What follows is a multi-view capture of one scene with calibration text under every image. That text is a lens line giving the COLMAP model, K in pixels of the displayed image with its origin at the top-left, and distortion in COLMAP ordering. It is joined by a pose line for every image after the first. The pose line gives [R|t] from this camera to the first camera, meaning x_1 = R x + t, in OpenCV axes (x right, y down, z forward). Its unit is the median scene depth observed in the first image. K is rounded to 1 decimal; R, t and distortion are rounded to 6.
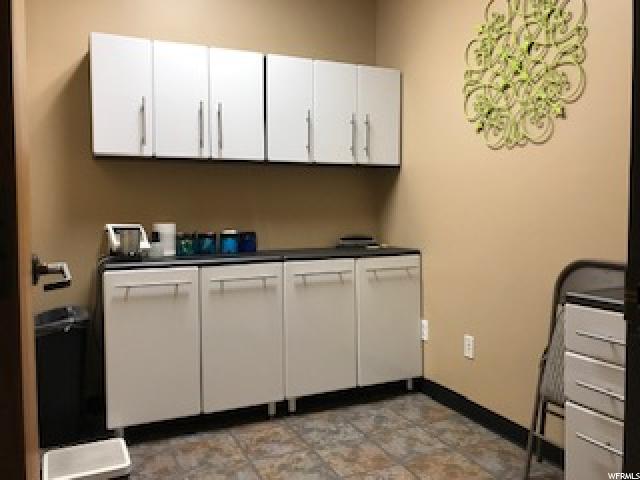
lens RADIAL K [[517.4, 0, 319.0], [0, 517.4, 232.1], [0, 0, 1]] dist [0.103270, 0.000651]
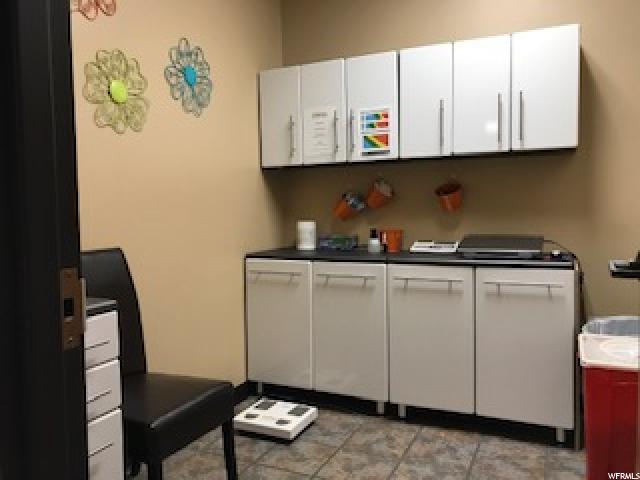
lens RADIAL K [[528.7, 0, 320.0], [0, 528.7, 240.0], [0, 0, 1]] dist [-0.006627, 0.013222]
pose [[0.644143, 0.041282, -0.763790, 0.412866], [-0.020804, 0.999119, 0.036457, -0.013826], [0.764622, -0.007594, 0.644435, 0.176941]]
